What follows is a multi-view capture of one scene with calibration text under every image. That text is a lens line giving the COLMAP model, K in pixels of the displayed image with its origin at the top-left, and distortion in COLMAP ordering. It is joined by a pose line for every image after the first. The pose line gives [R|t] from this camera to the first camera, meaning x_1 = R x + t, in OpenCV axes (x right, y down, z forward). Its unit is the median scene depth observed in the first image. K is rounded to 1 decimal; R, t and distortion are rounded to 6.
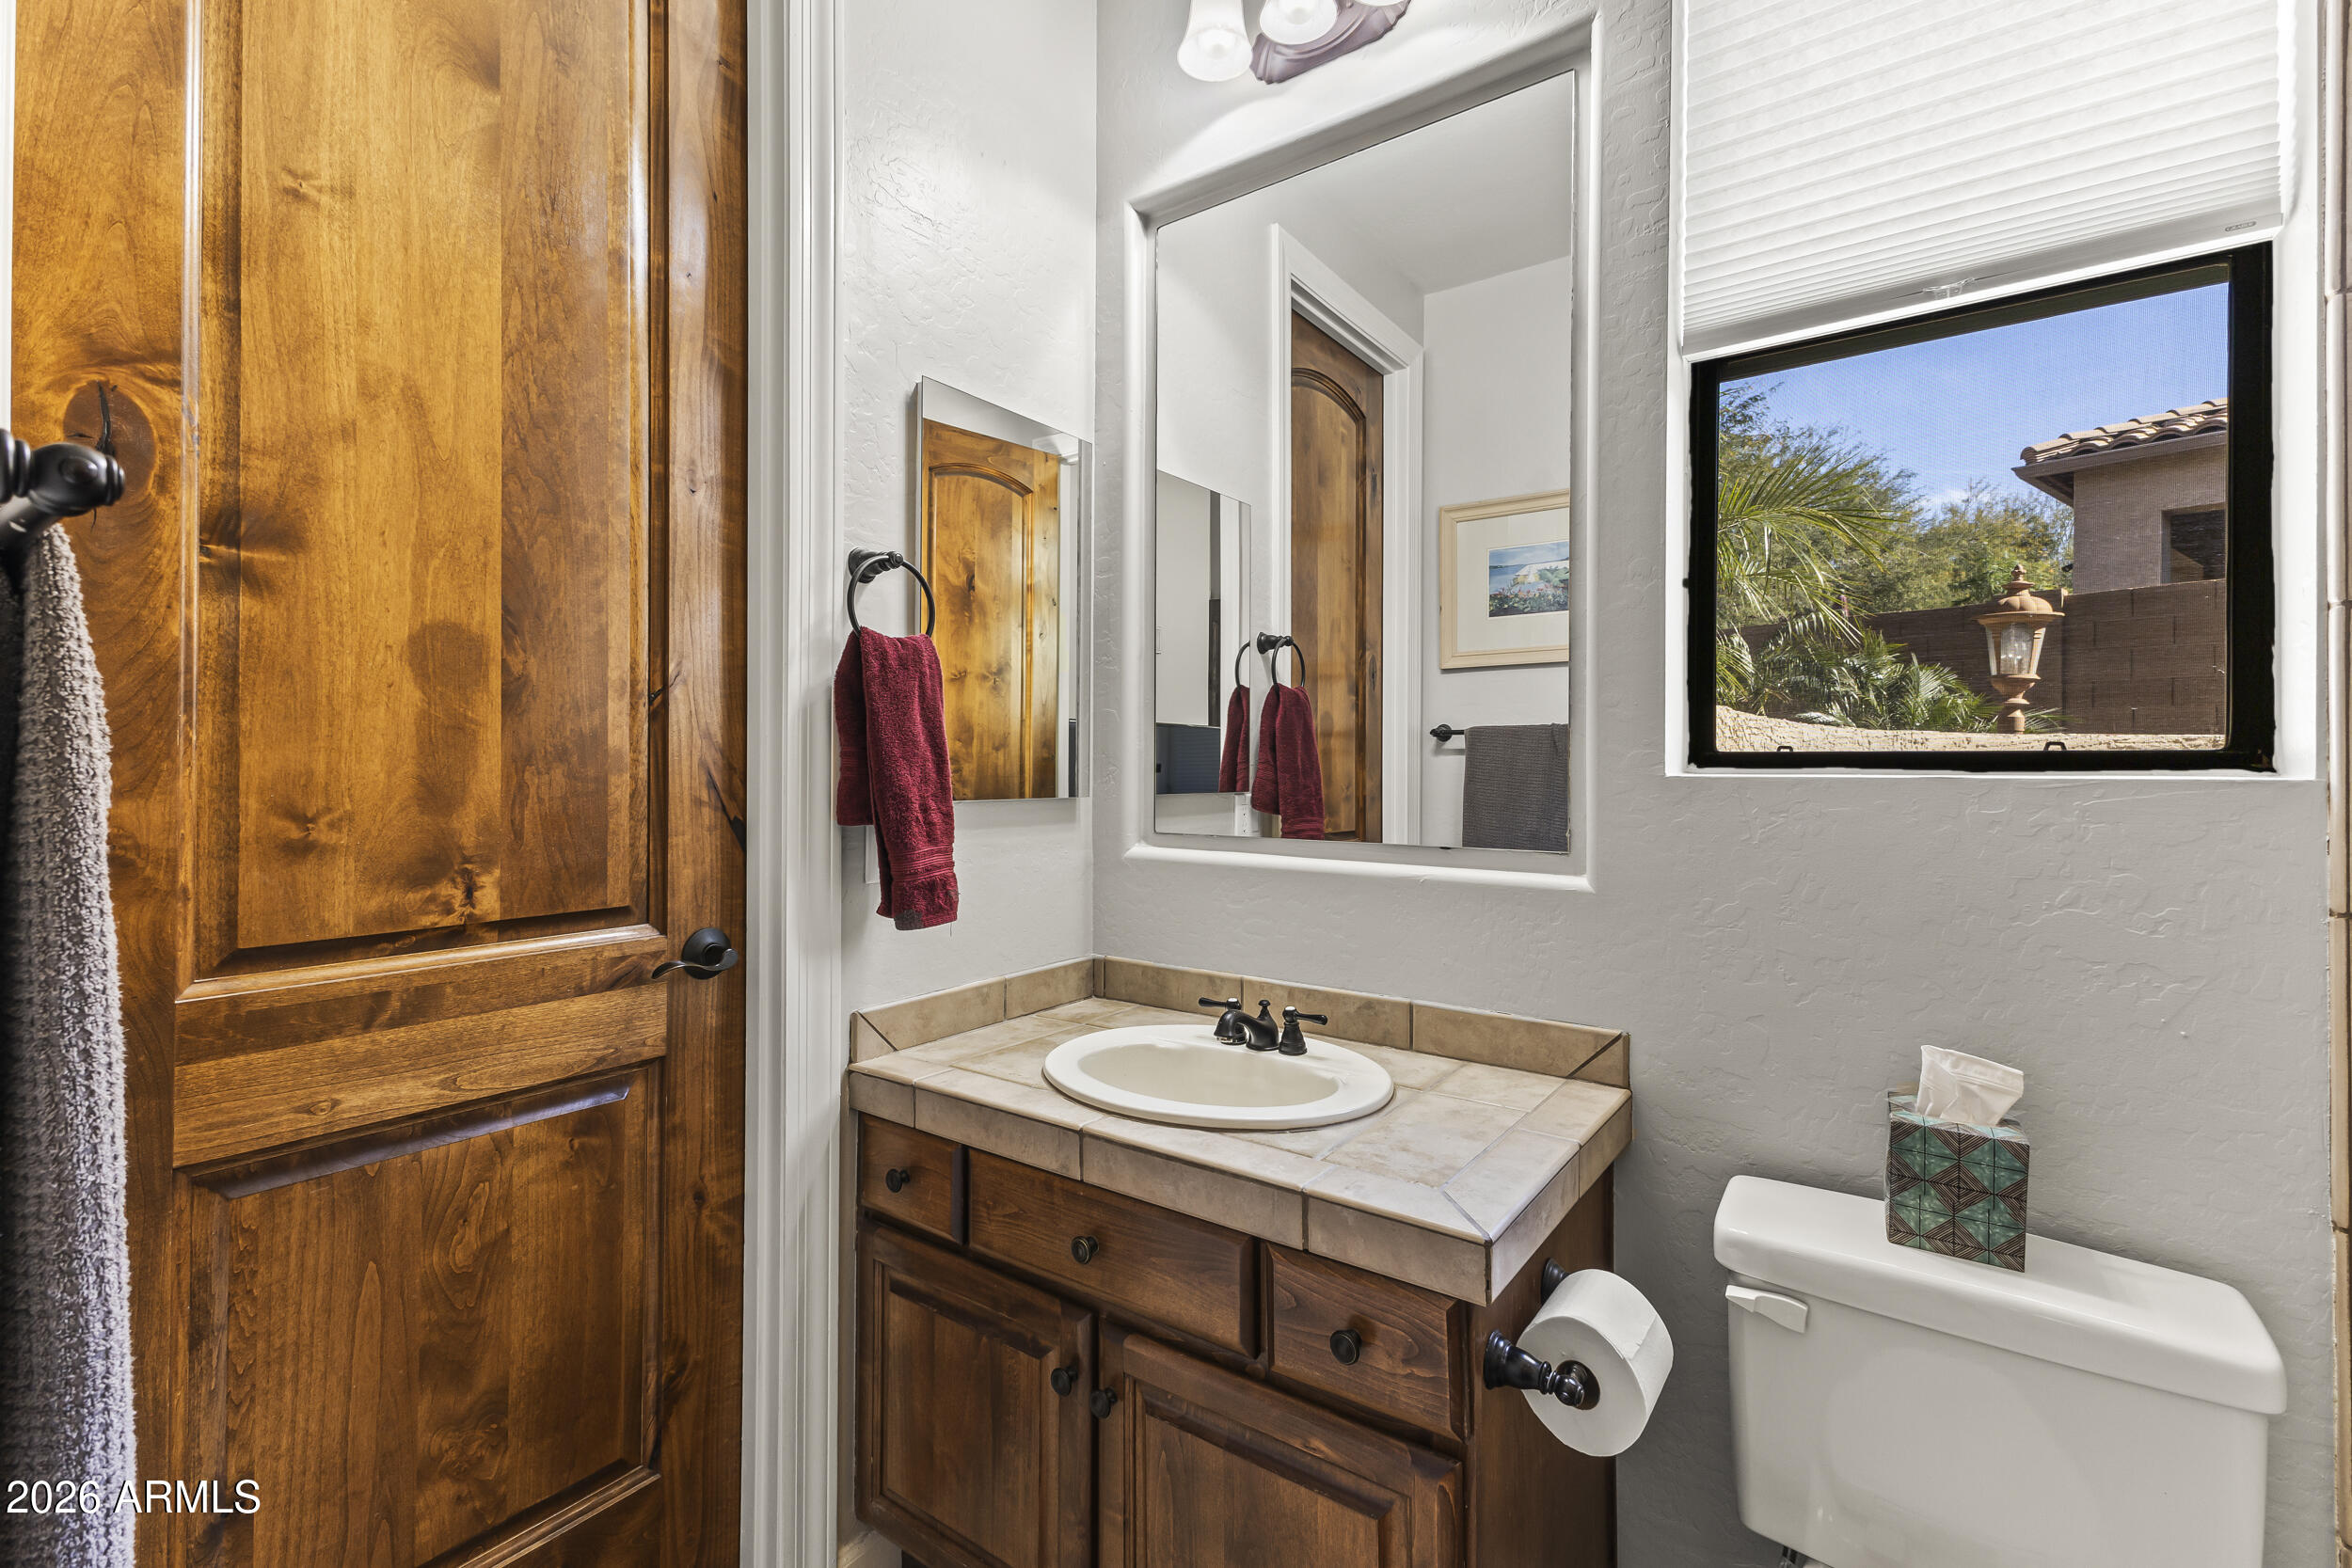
lens RADIAL K [[1048.5, 0, 1167.2], [0, 1048.5, 770.8], [0, 0, 1]] dist [0.015425, -0.001952]
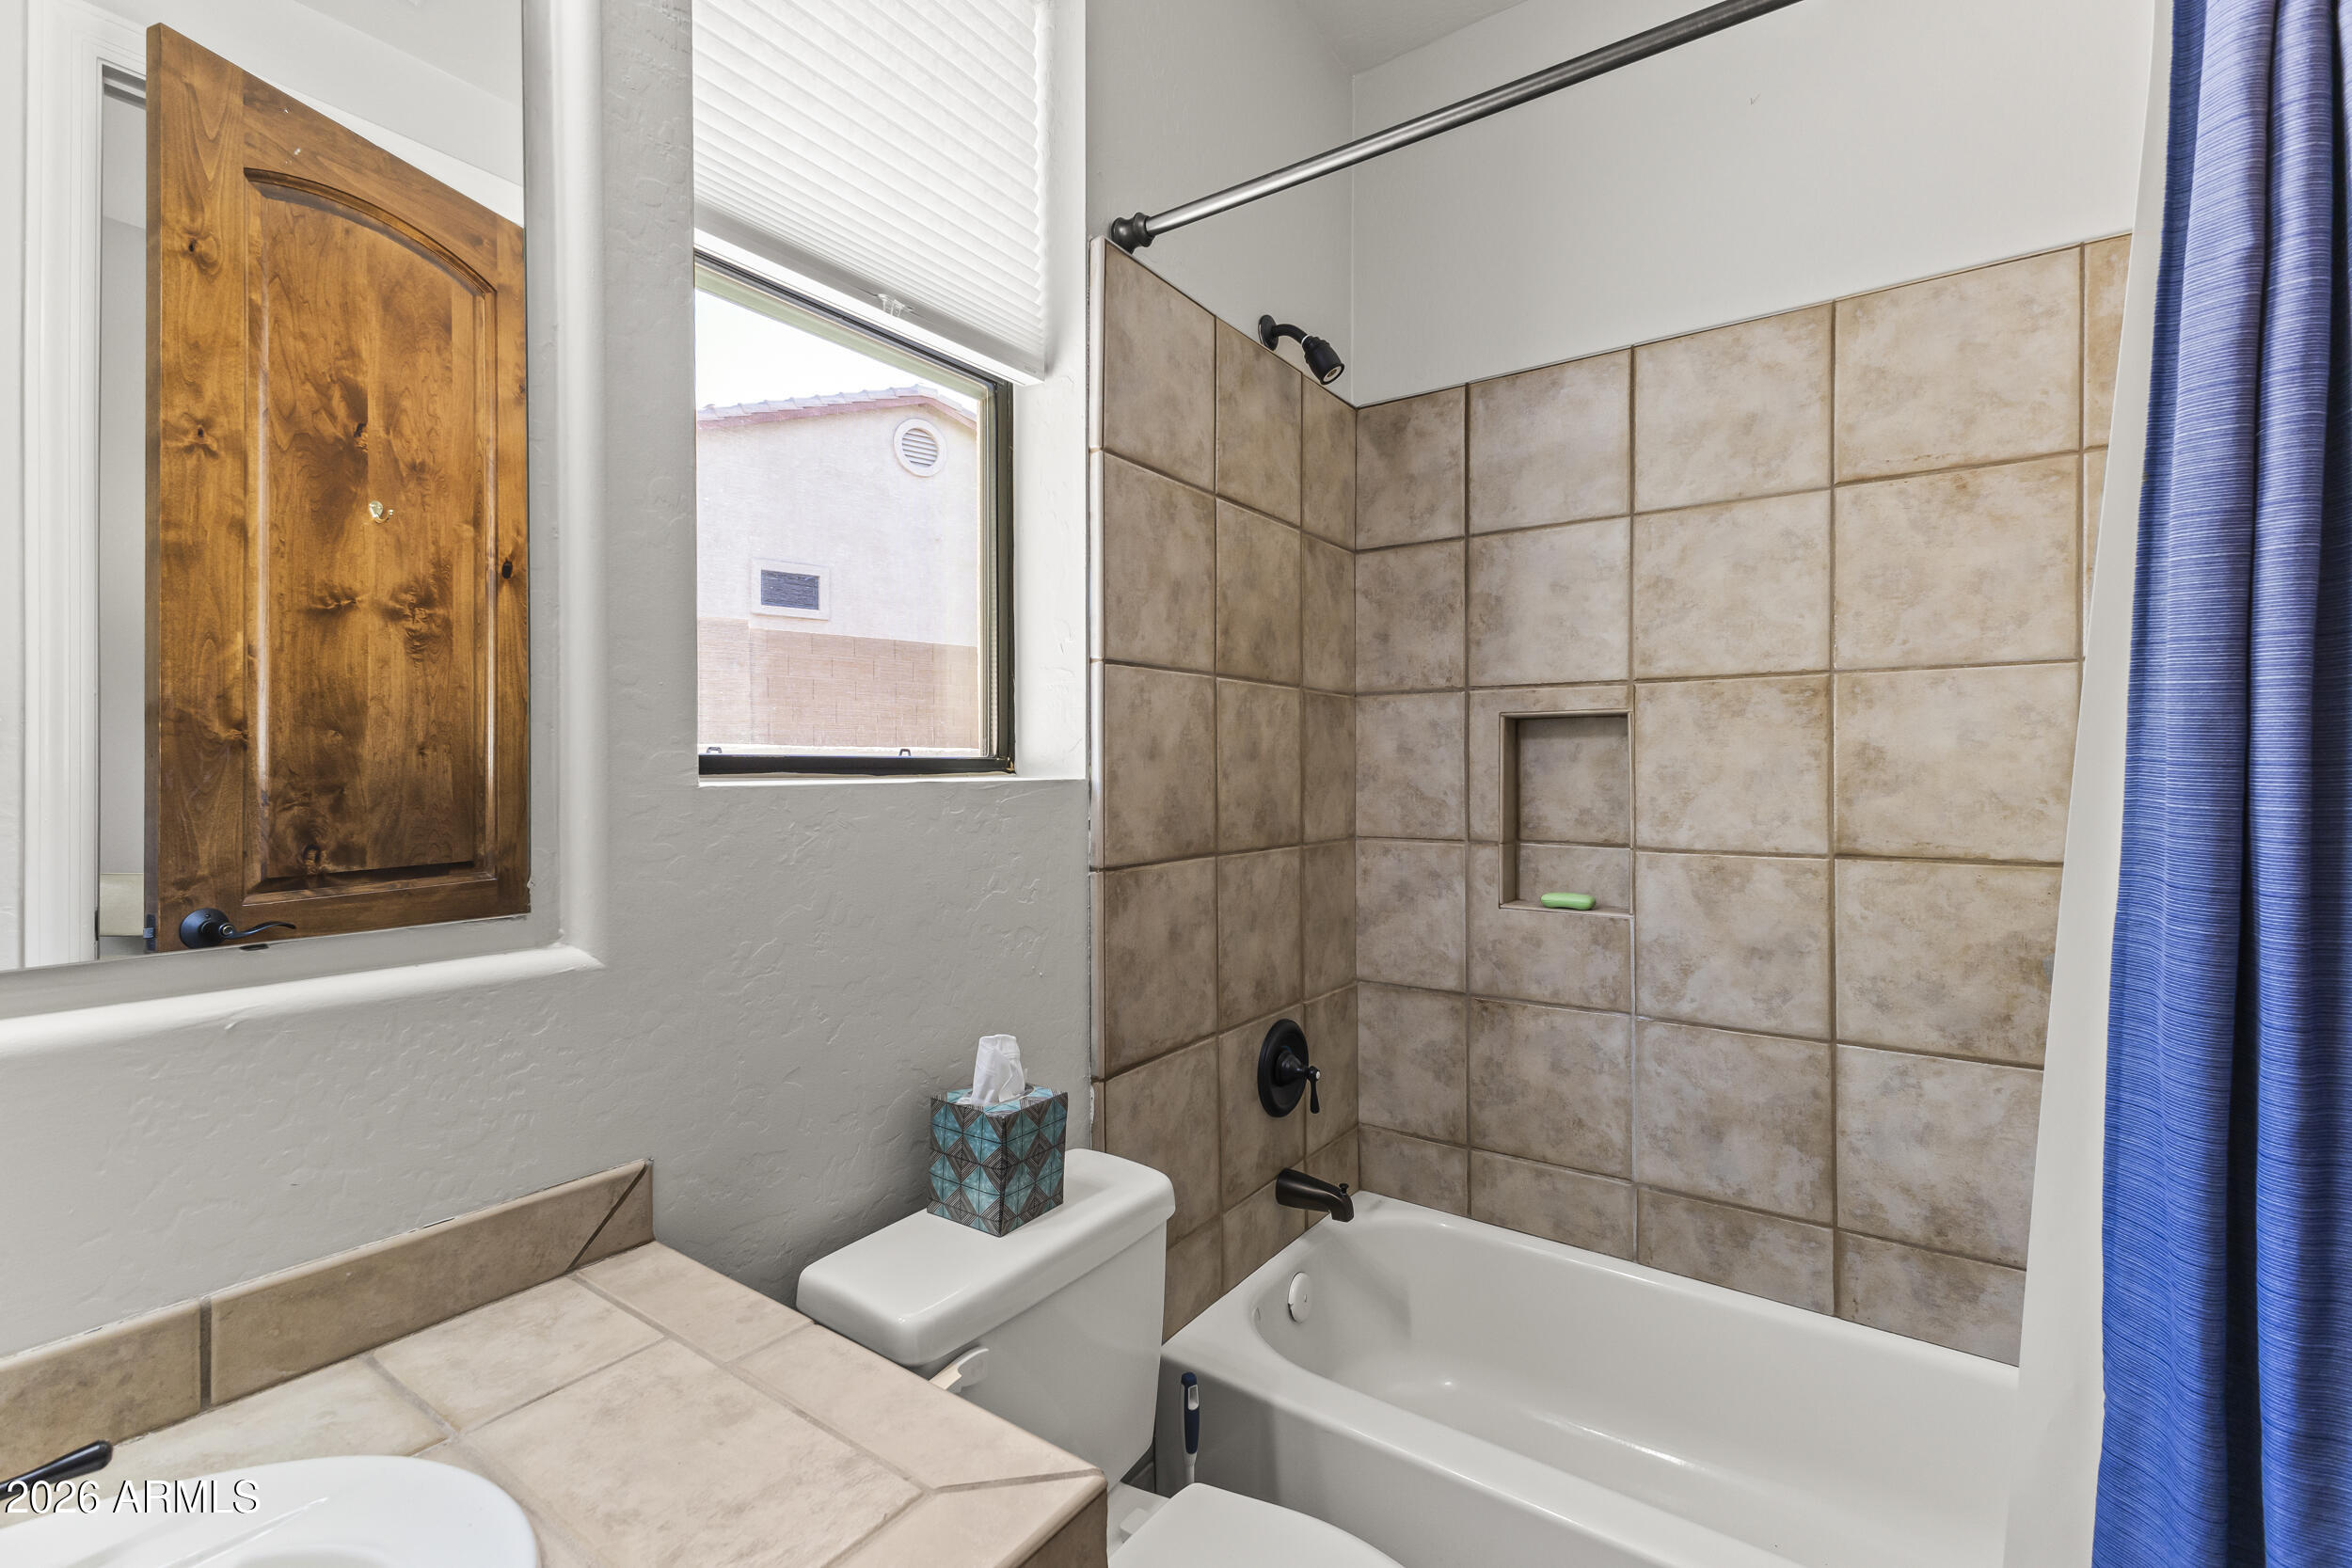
lens RADIAL K [[1048.5, 0, 1165.1], [0, 1048.5, 768.3], [0, 0, 1]] dist [0.015425, -0.001952]
pose [[-0.035211, -0.009863, 0.999331, -0.266256], [-0.001534, 0.999951, 0.009815, -0.015042], [-0.999379, -0.001188, -0.035225, 0.692701]]
